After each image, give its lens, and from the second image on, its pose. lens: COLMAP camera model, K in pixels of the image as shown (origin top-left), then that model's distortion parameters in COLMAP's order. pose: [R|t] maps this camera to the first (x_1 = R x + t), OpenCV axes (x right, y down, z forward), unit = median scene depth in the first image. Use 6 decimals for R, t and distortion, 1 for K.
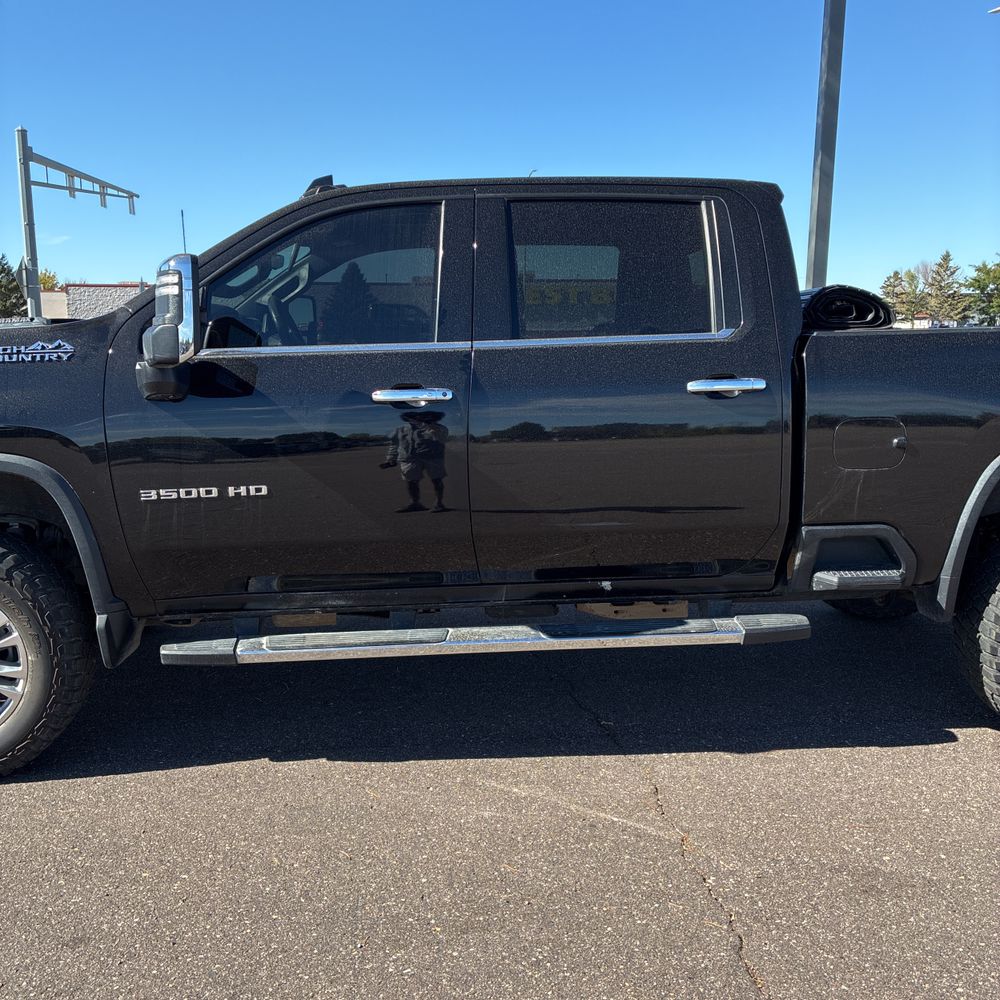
lens RADIAL K [[1012.5, 0, 501.3], [0, 1012.5, 486.2], [0, 0, 1]] dist [0.074286, -0.098152]
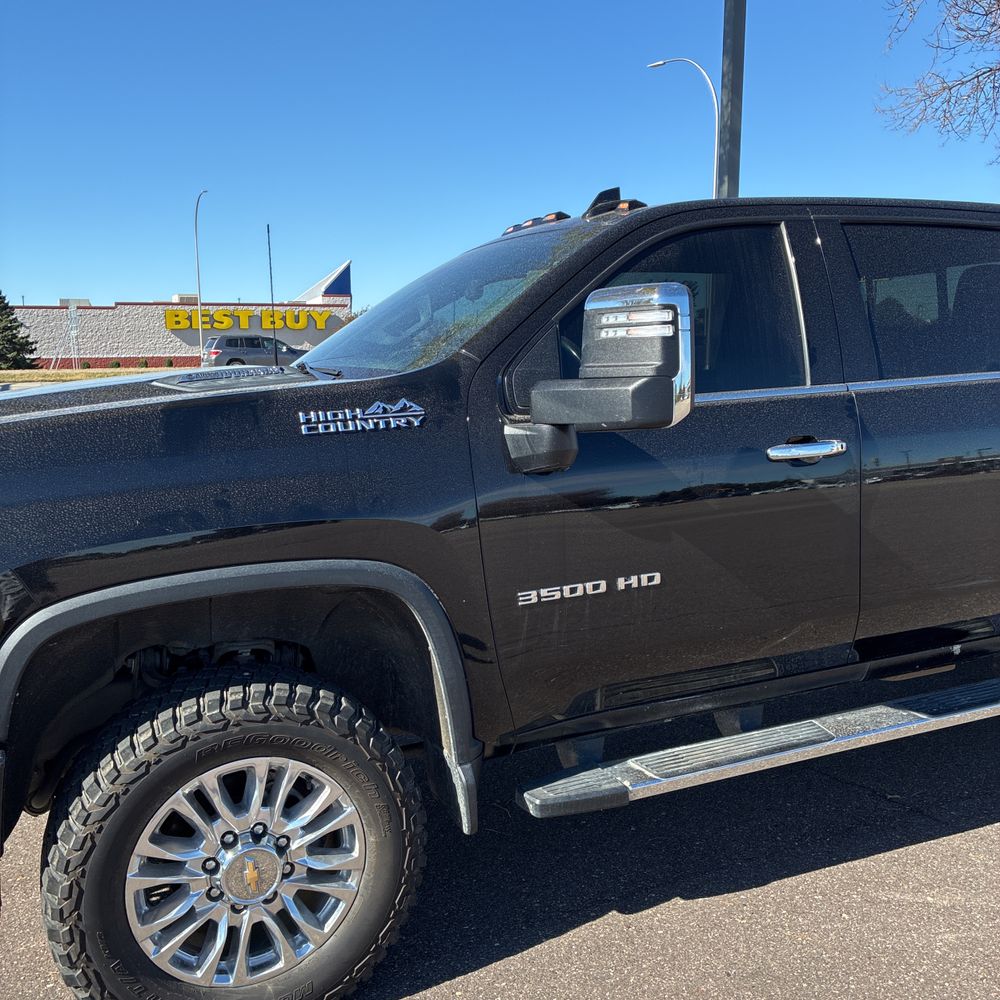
lens RADIAL K [[1012.5, 0, 501.3], [0, 1012.5, 486.2], [0, 0, 1]] dist [0.074286, -0.098152]
pose [[0.941329, -0.058237, 0.332428, -0.603781], [0.065894, 0.997757, -0.011797, -0.066135], [-0.330995, 0.033010, 0.943055, 0.286851]]
